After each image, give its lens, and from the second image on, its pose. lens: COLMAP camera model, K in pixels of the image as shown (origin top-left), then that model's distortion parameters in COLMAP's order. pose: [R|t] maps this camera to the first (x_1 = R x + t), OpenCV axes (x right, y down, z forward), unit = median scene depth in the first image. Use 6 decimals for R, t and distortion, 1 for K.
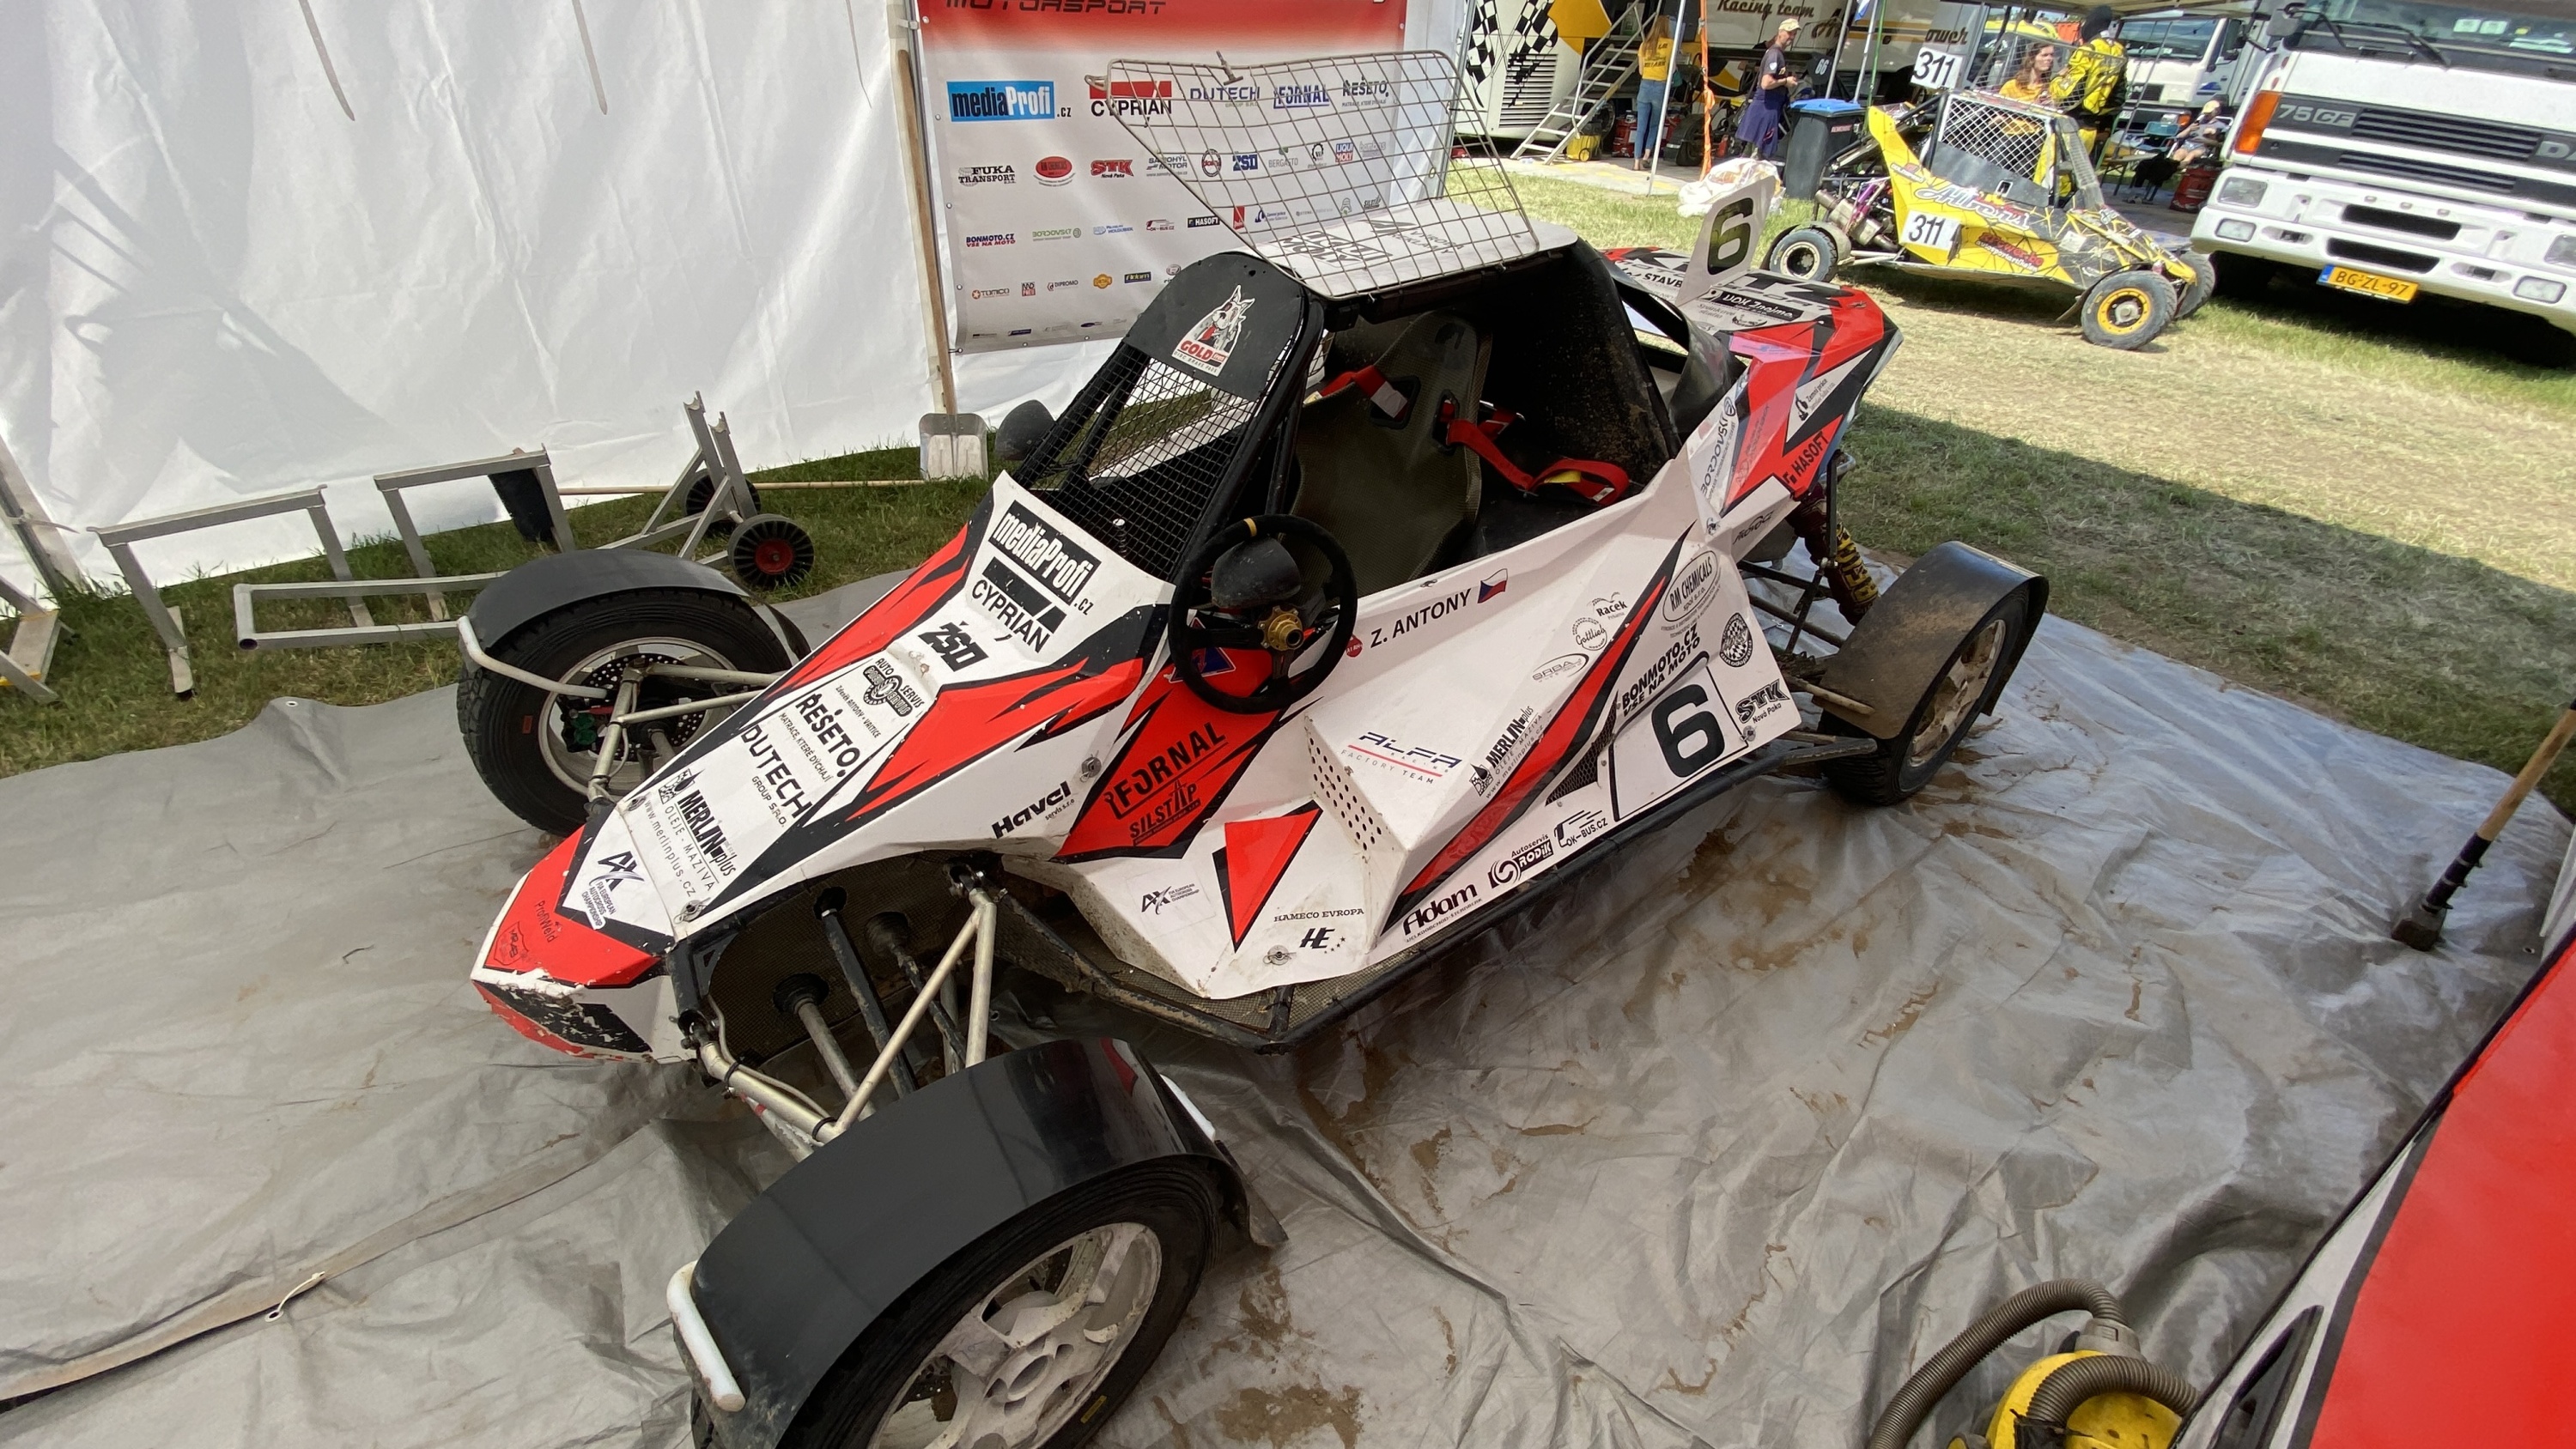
lens RADIAL K [[1047.6, 0, 1286.9], [0, 1047.6, 726.3], [0, 0, 1]] dist [0.020064, -0.020760]
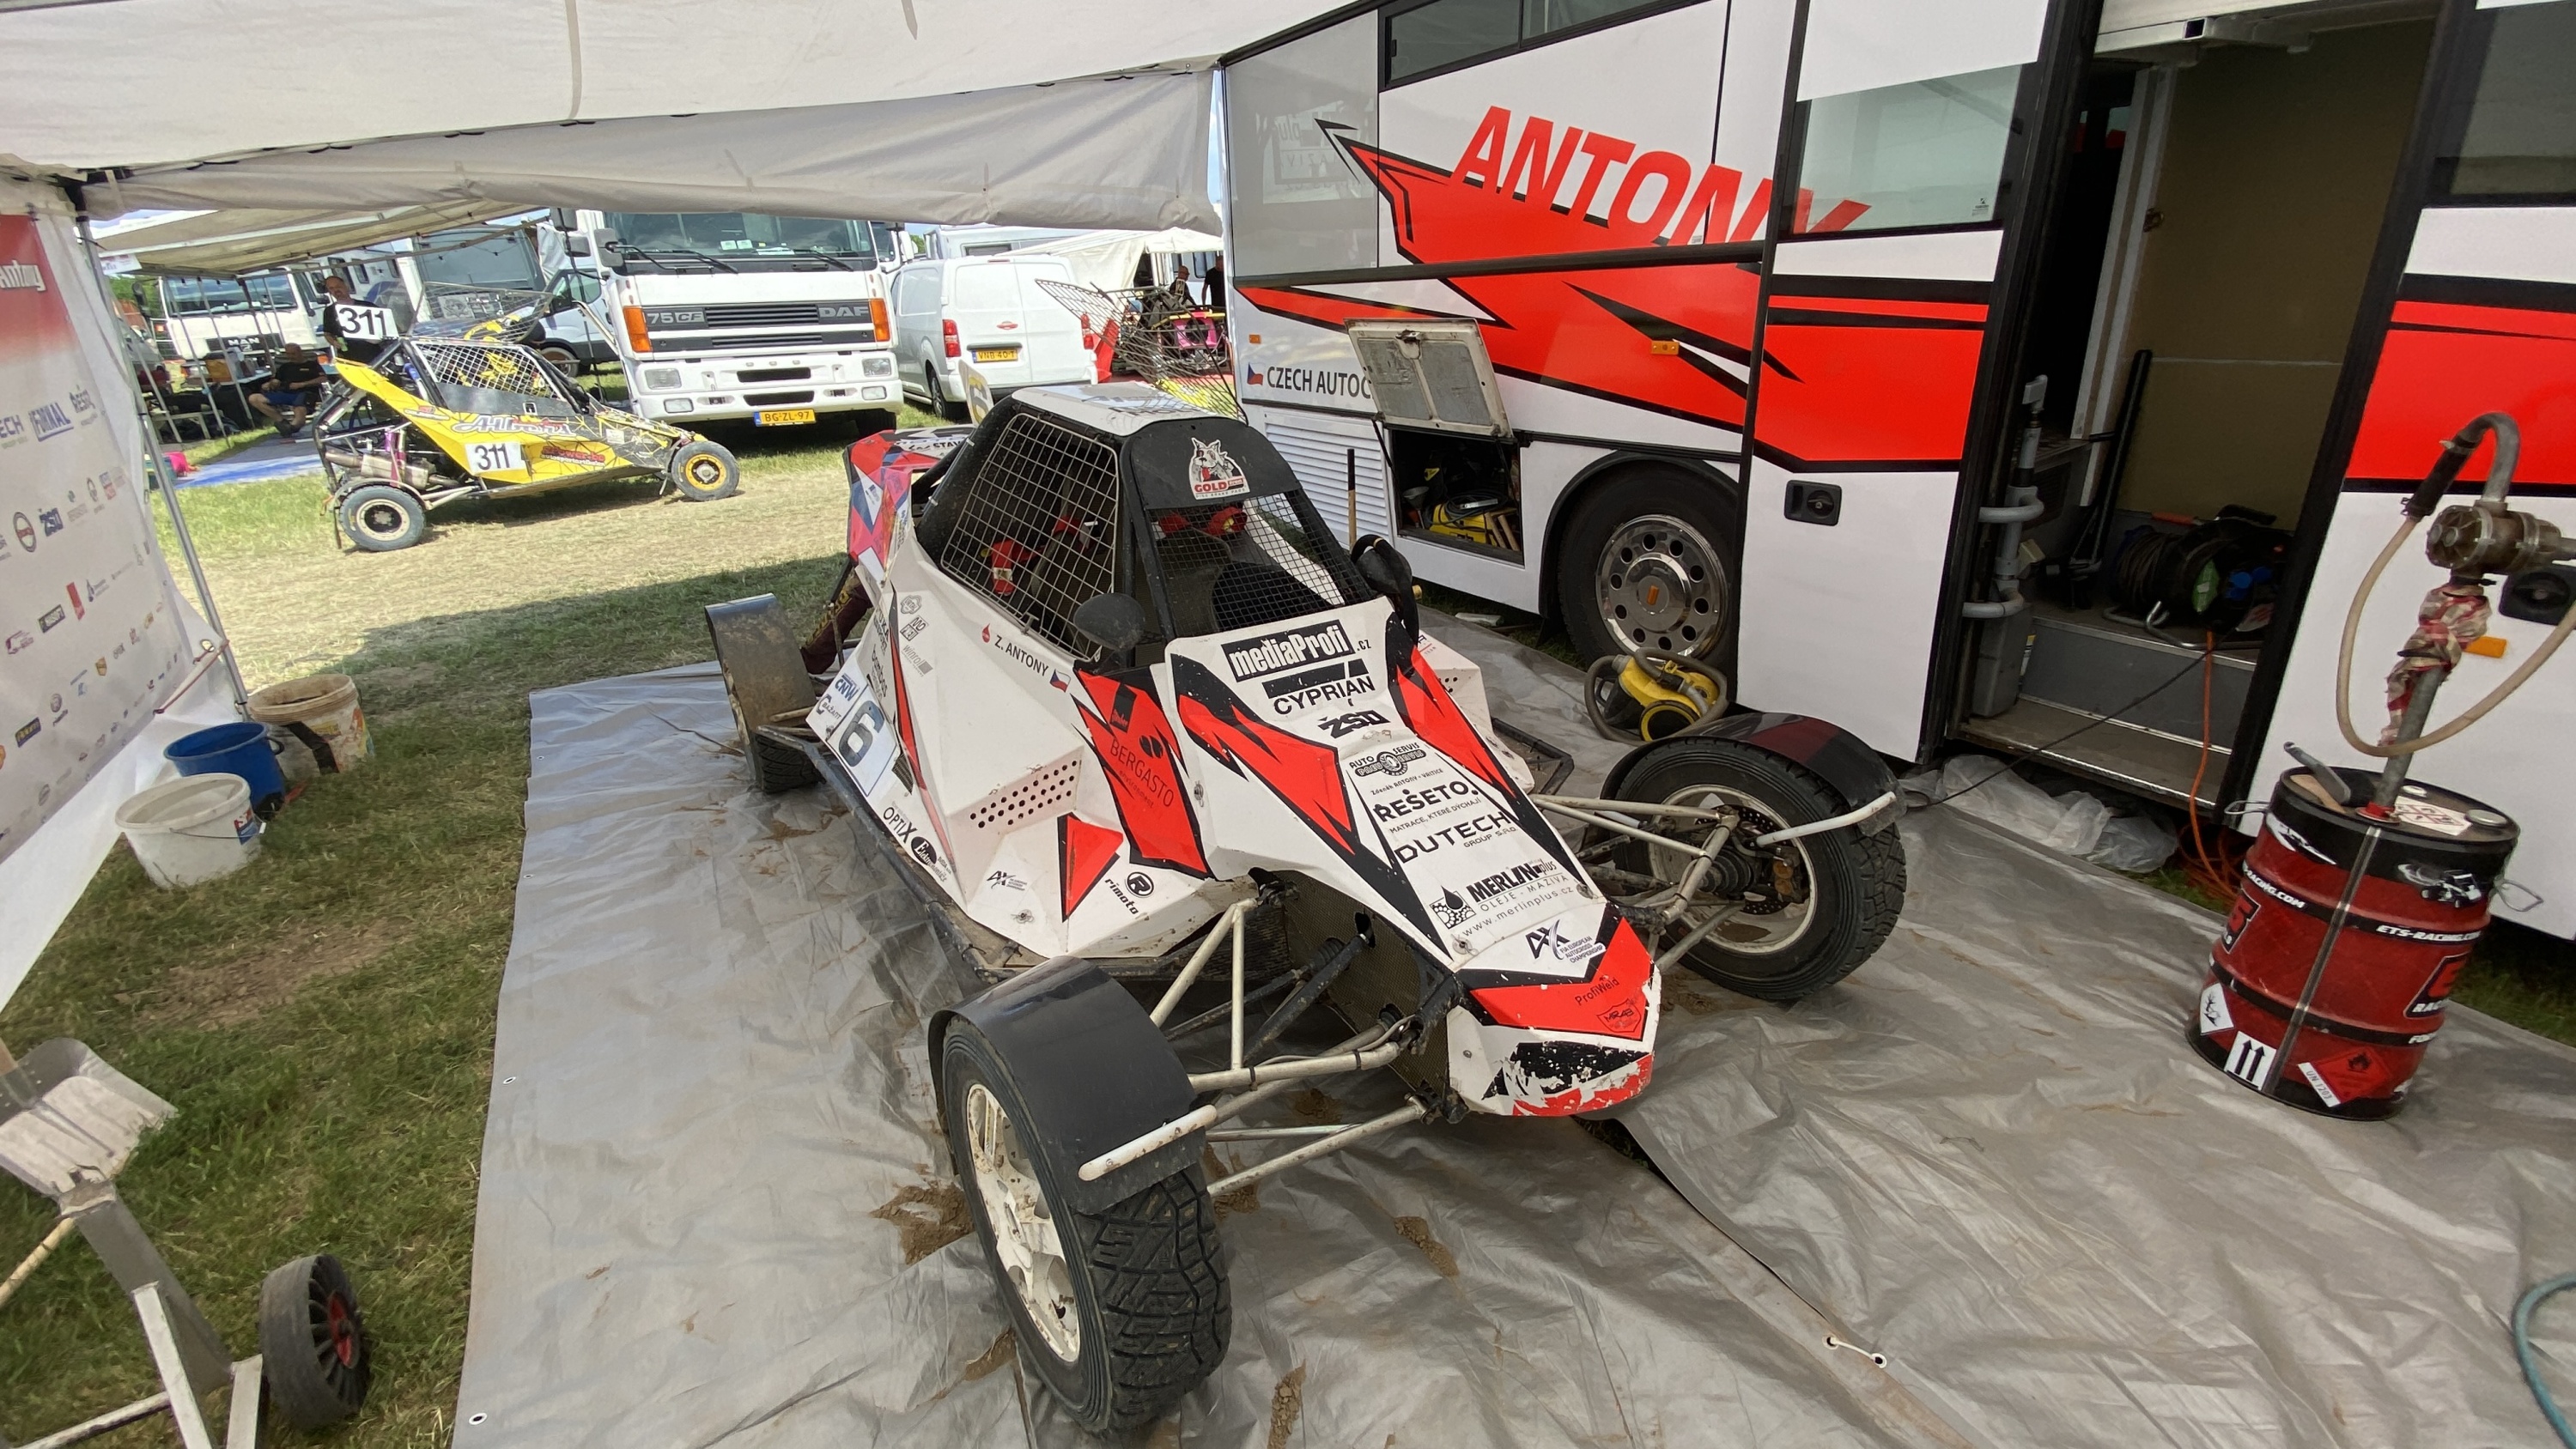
lens RADIAL K [[1047.6, 0, 1286.9], [0, 1047.6, 726.3], [0, 0, 1]] dist [0.020064, -0.020760]
pose [[0.098885, -0.431470, 0.896691, -0.698337], [0.588624, 0.751915, 0.296894, -0.236914], [-0.802336, 0.498456, 0.328327, 0.329210]]
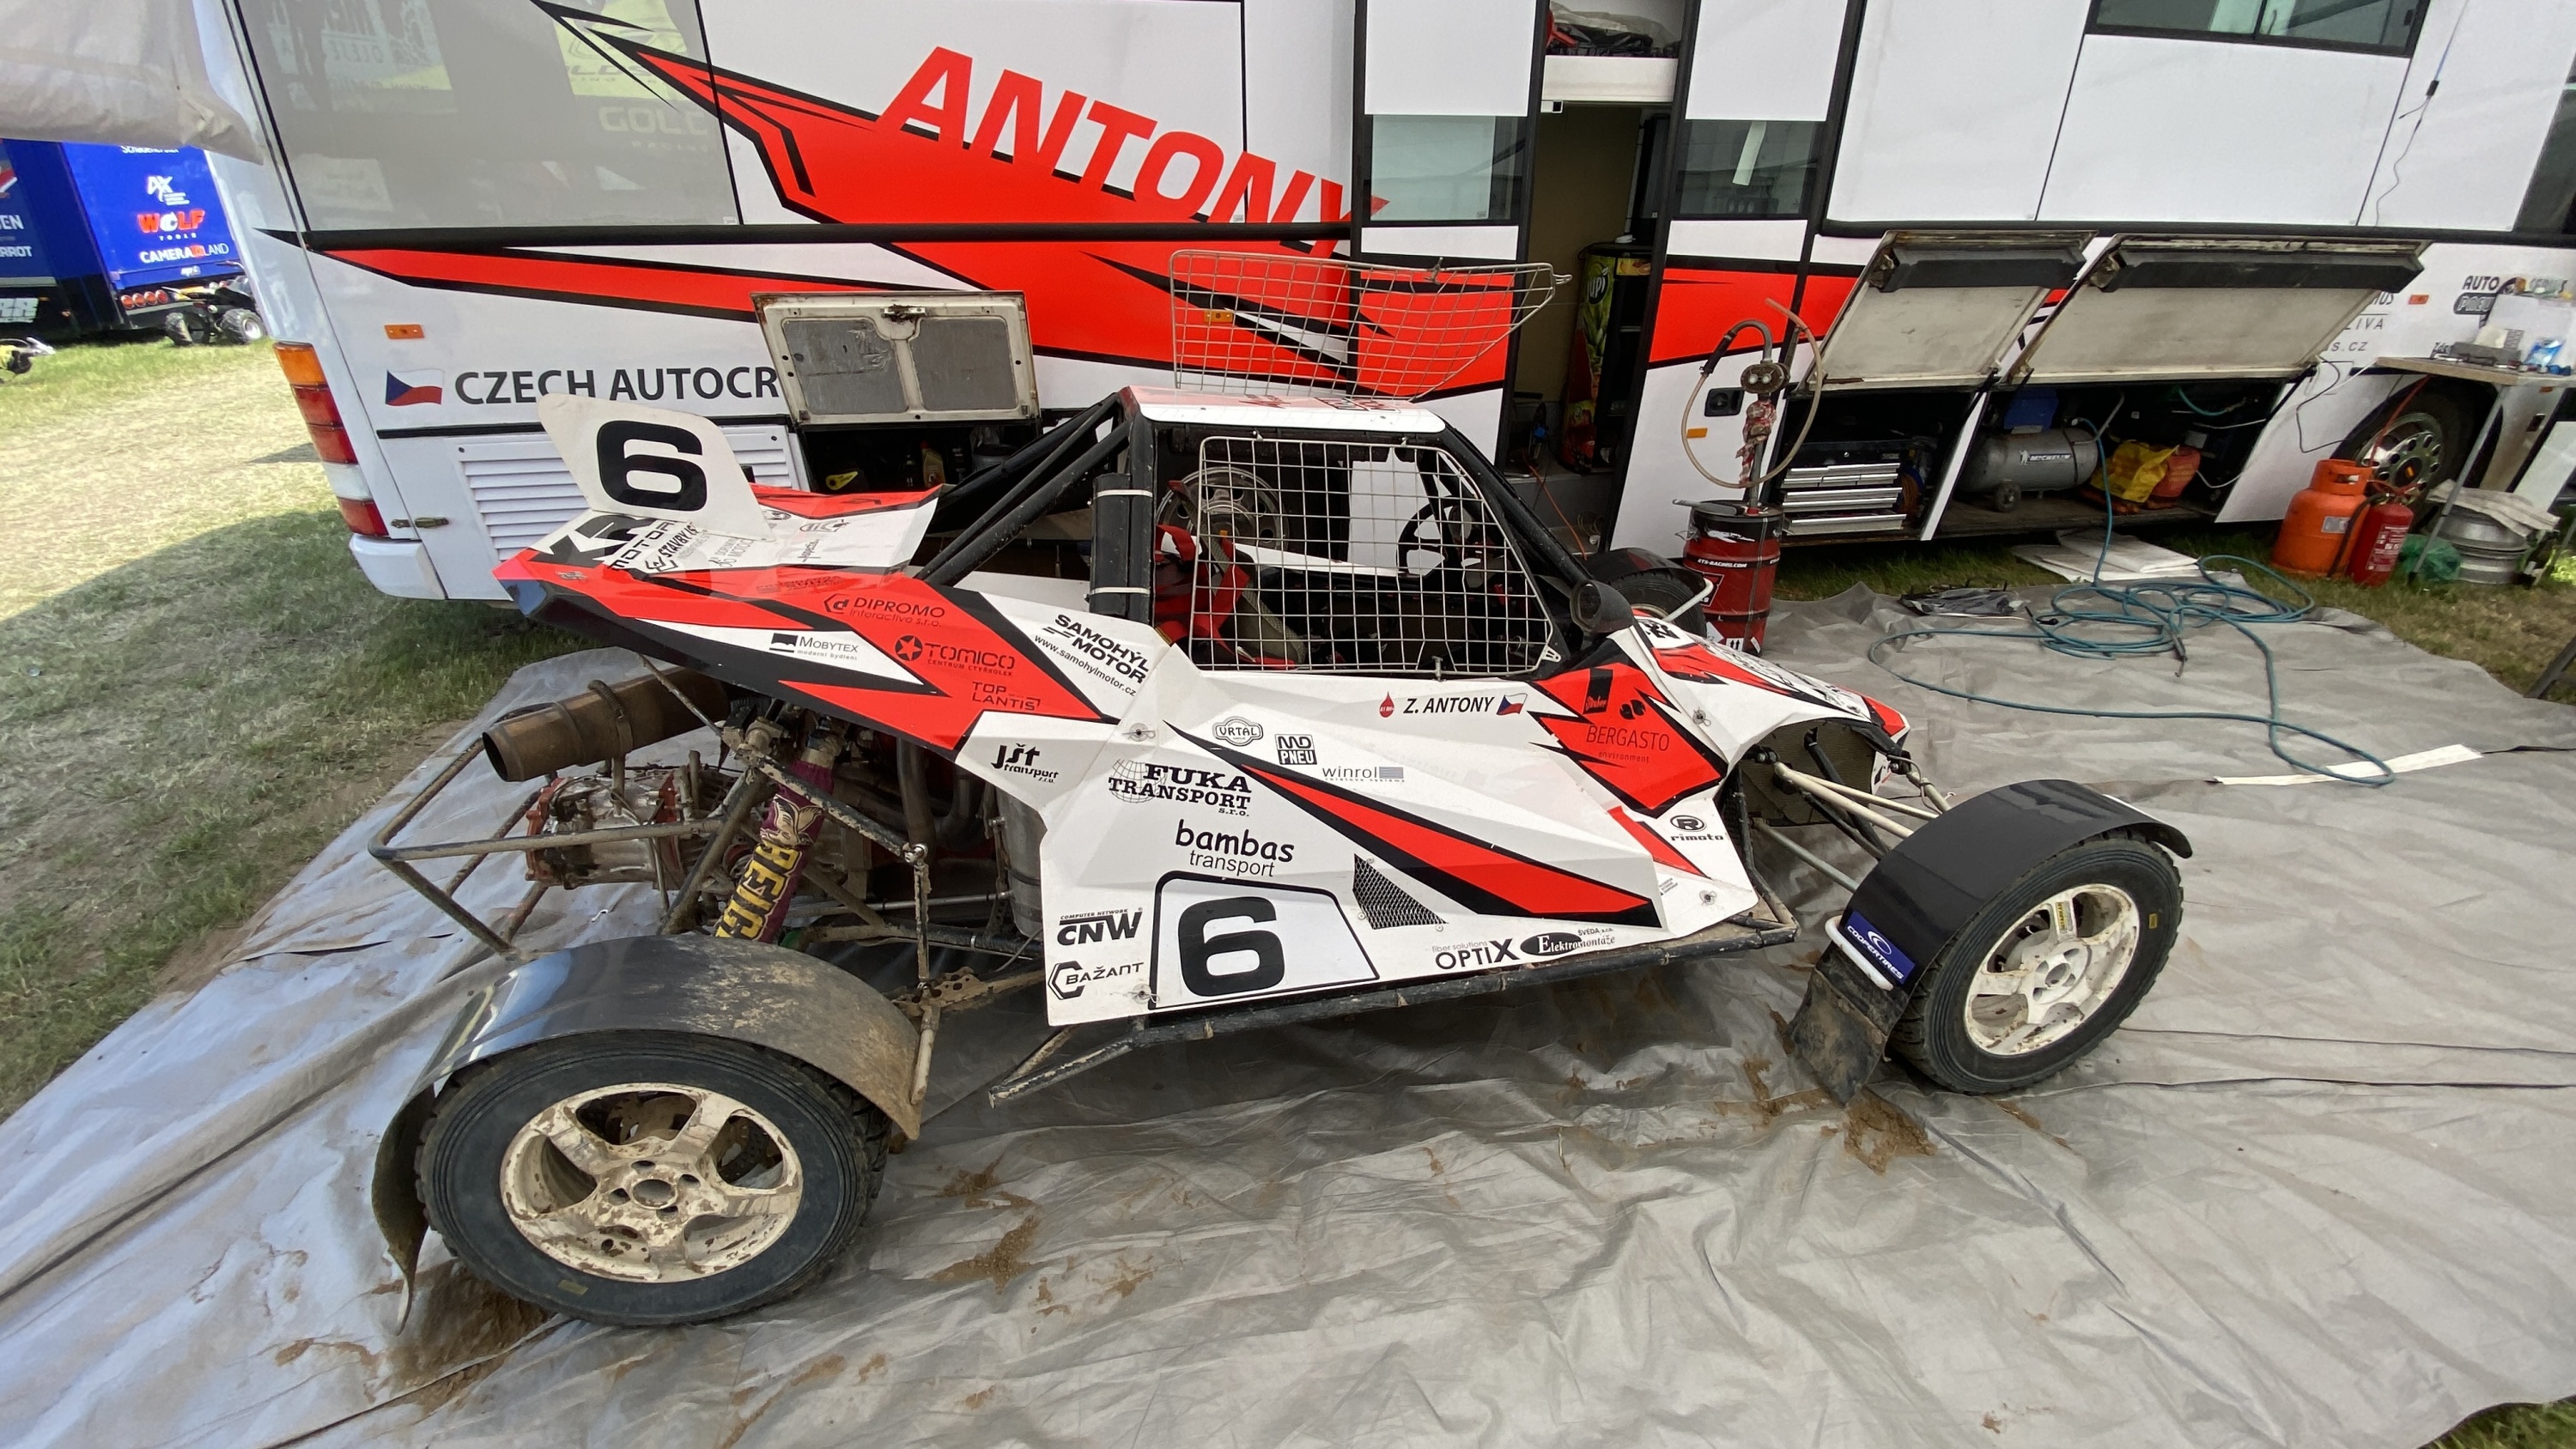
lens RADIAL K [[1060.4, 0, 1286.0], [0, 1060.4, 720.9], [0, 0, 1]] dist [0.017778, -0.021594]
pose [[-0.887686, -0.241971, 0.391745, -0.235583], [0.219517, 0.525482, 0.821998, -0.664536], [-0.404755, 0.815671, -0.413346, 0.952331]]
